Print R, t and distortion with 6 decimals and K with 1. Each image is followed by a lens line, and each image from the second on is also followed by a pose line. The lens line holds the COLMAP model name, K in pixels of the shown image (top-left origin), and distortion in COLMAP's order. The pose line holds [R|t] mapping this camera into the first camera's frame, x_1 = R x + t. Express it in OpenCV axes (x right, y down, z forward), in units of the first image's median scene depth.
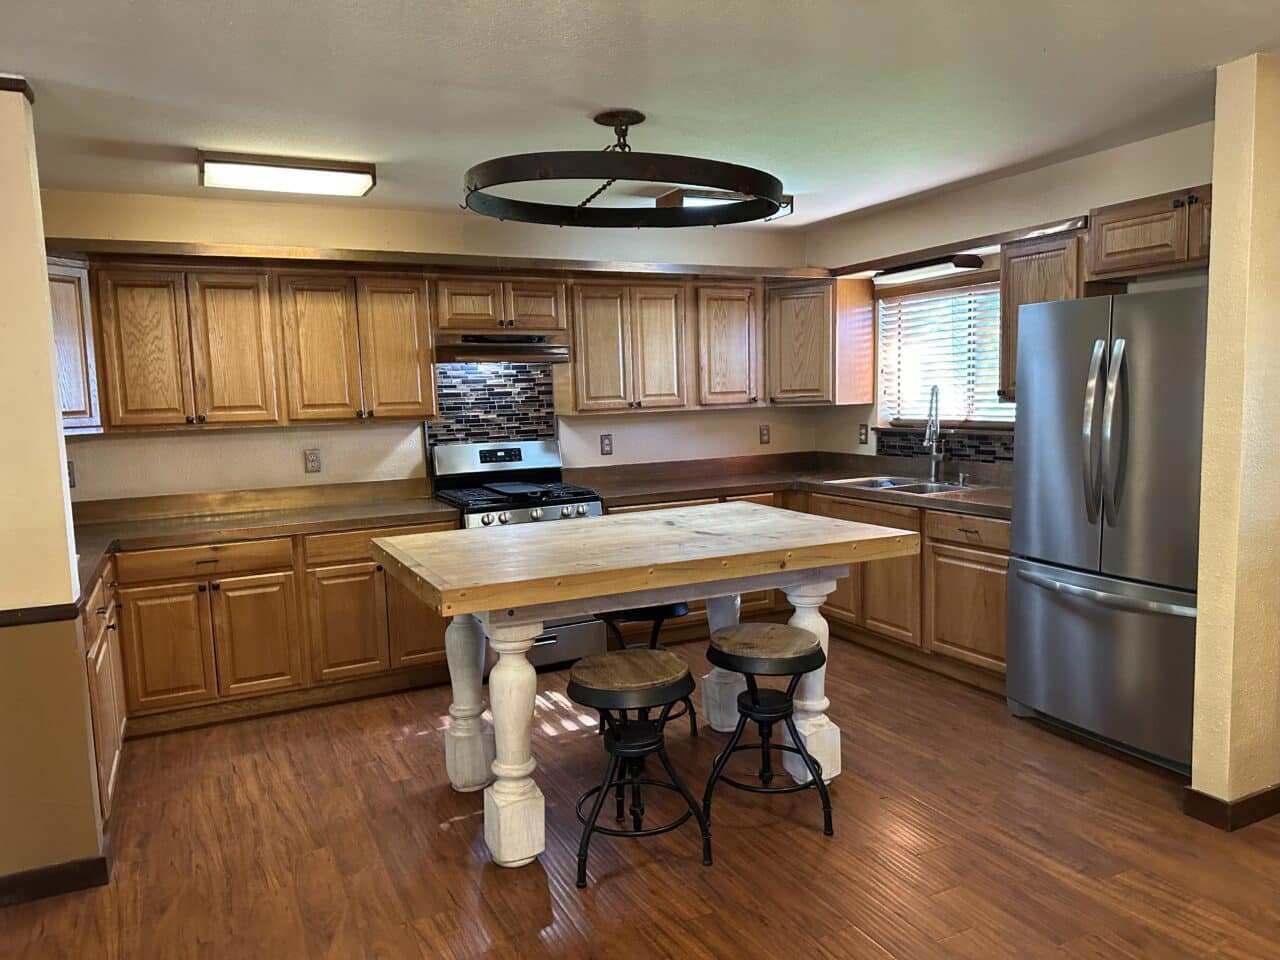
lens RADIAL K [[902.0, 0, 640.0], [0, 902.0, 480.0], [0, 0, 1]] dist [0.065221, -0.067627]
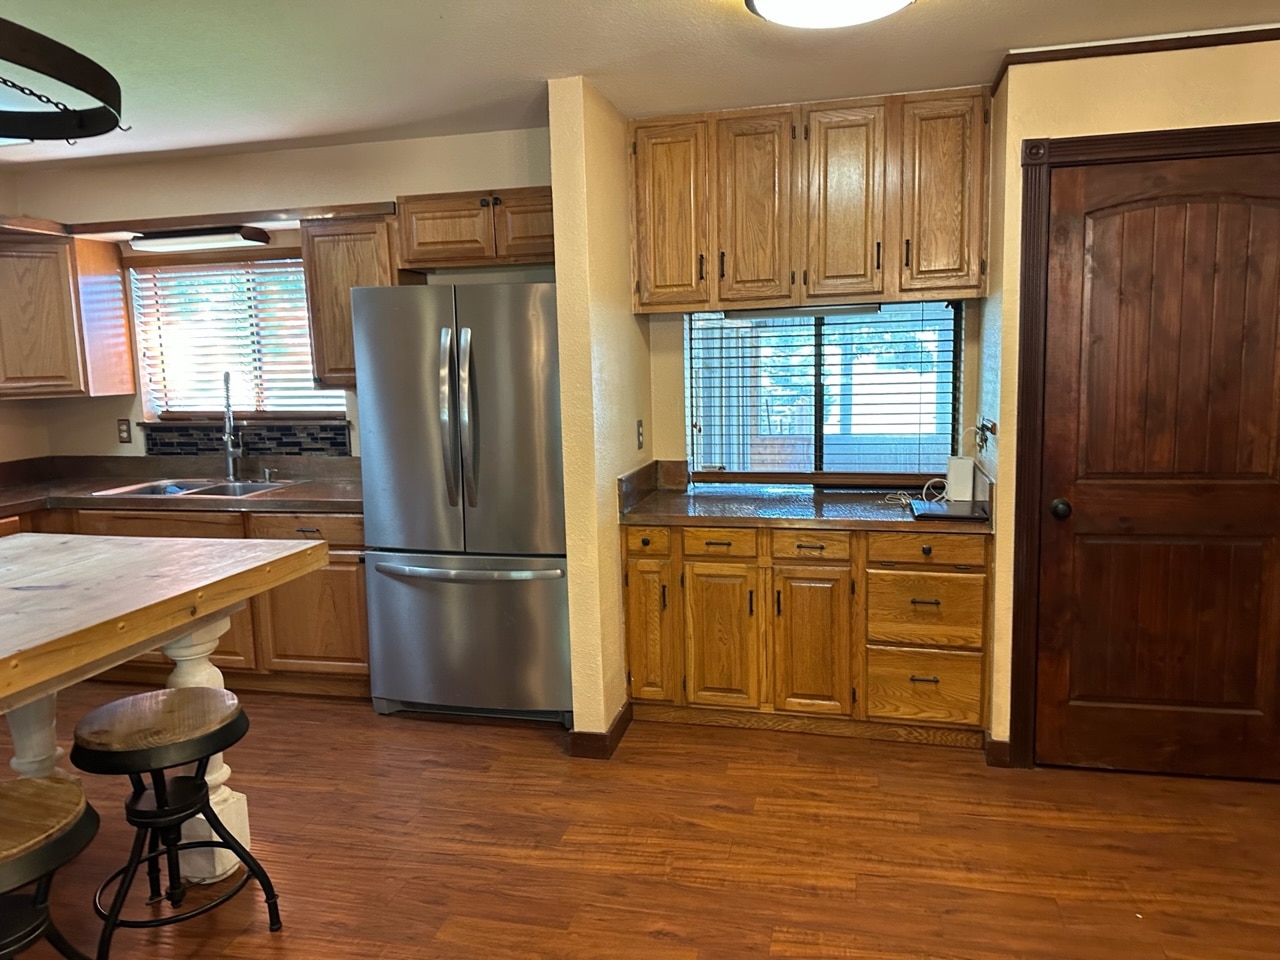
lens RADIAL K [[892.3, 0, 632.6], [0, 892.3, 474.5], [0, 0, 1]] dist [0.049123, -0.060989]
pose [[0.642117, -0.088724, 0.761455, -0.101255], [0.082640, 0.995503, 0.046308, -0.013762], [-0.762139, 0.033191, 0.646562, 0.148171]]
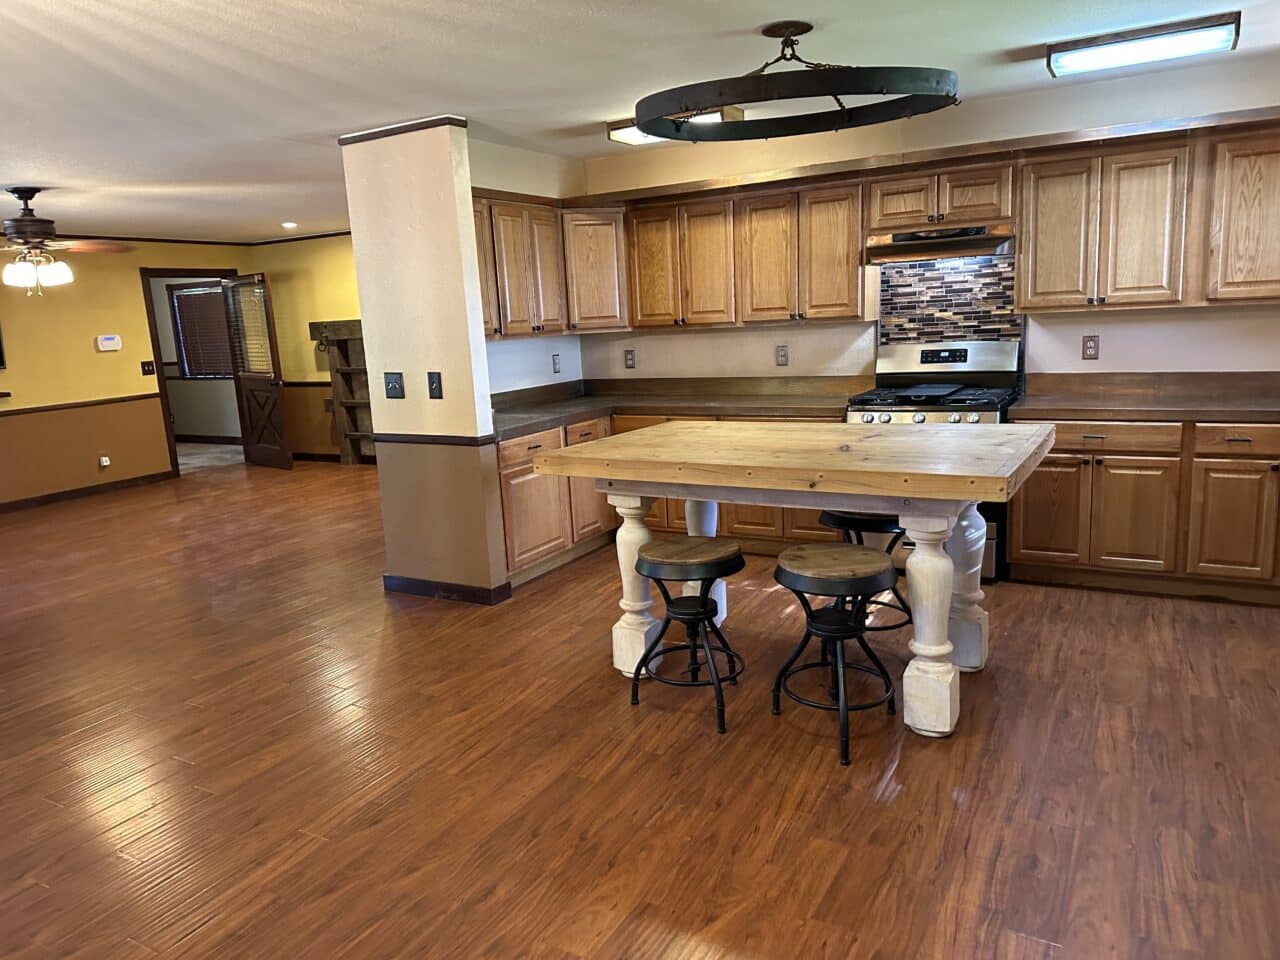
lens RADIAL K [[910.9, 0, 626.9], [0, 910.9, 476.3], [0, 0, 1]] dist [0.112022, -0.176386]
pose [[0.544316, 0.149616, -0.825430, 0.537123], [-0.045311, 0.987774, 0.149163, -0.034022], [0.837655, -0.043790, 0.544441, 0.175485]]
